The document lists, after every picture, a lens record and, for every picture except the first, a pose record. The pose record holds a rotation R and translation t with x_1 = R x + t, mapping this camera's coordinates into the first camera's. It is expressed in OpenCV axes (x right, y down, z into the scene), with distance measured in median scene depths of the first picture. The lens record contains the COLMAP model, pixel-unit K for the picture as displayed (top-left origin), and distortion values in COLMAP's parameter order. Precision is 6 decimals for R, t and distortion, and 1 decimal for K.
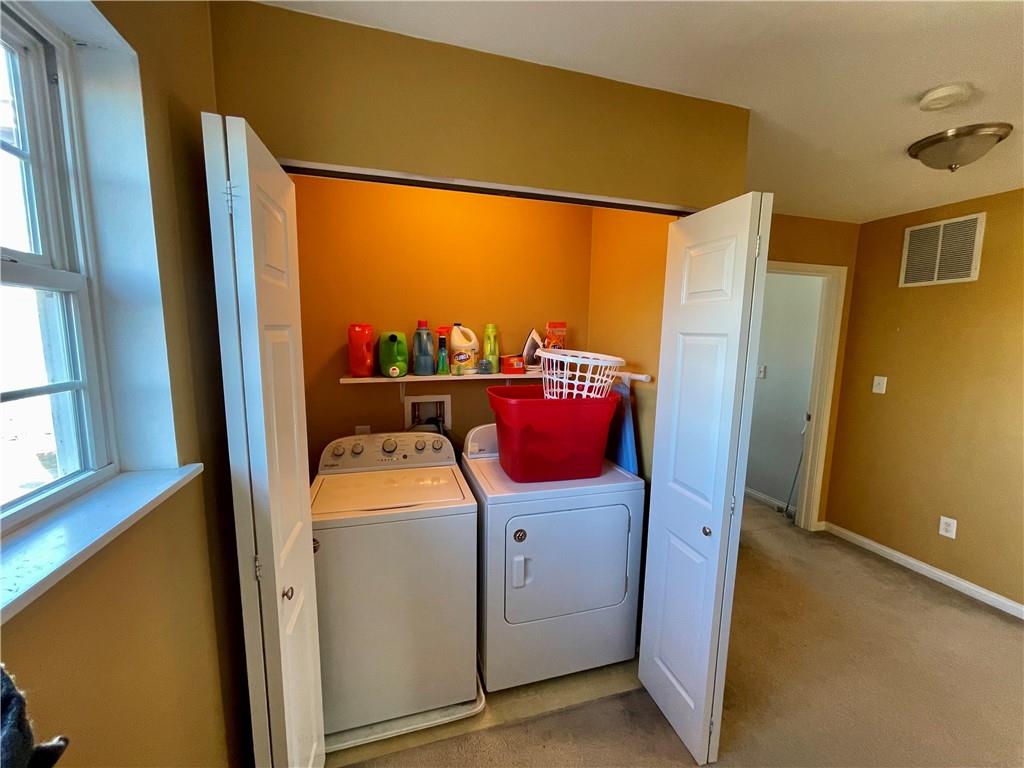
lens RADIAL K [[410.3, 0, 510.5], [0, 410.3, 386.6], [0, 0, 1]] dist [0.000841, -0.000971]
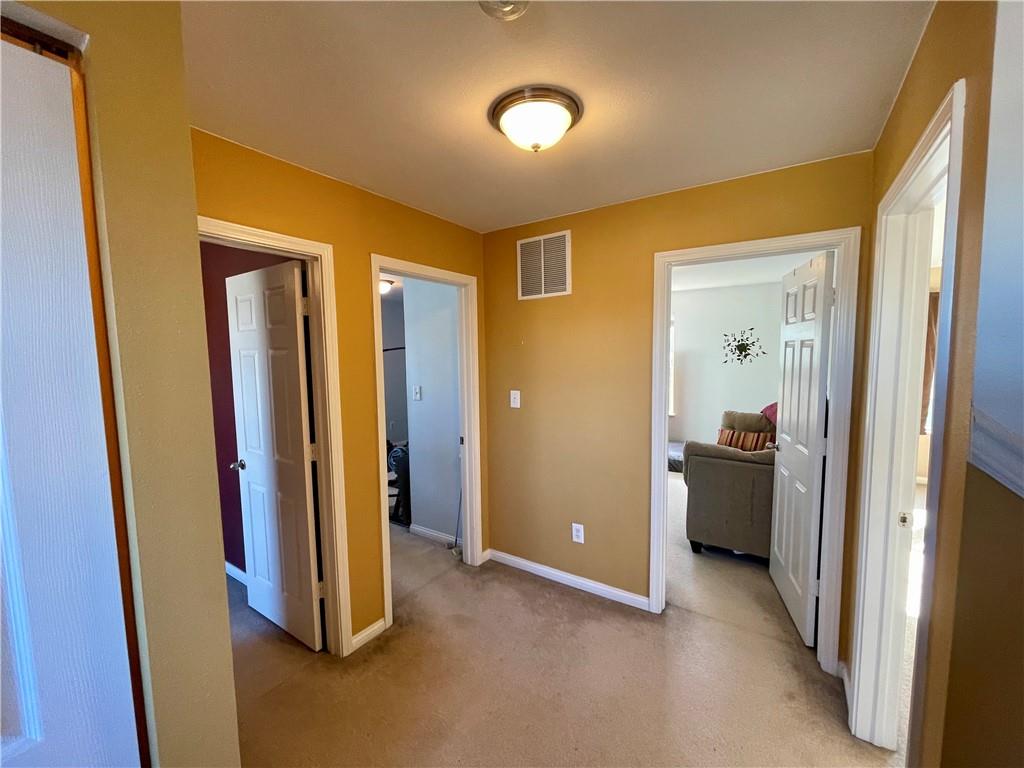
lens RADIAL K [[410.3, 0, 514.1], [0, 410.3, 386.7], [0, 0, 1]] dist [0.000841, -0.000971]
pose [[0.767871, -0.075441, 0.636147, 0.283145], [0.106951, 0.994201, -0.011194, -0.023665], [-0.631614, 0.076632, 0.771486, 0.250014]]
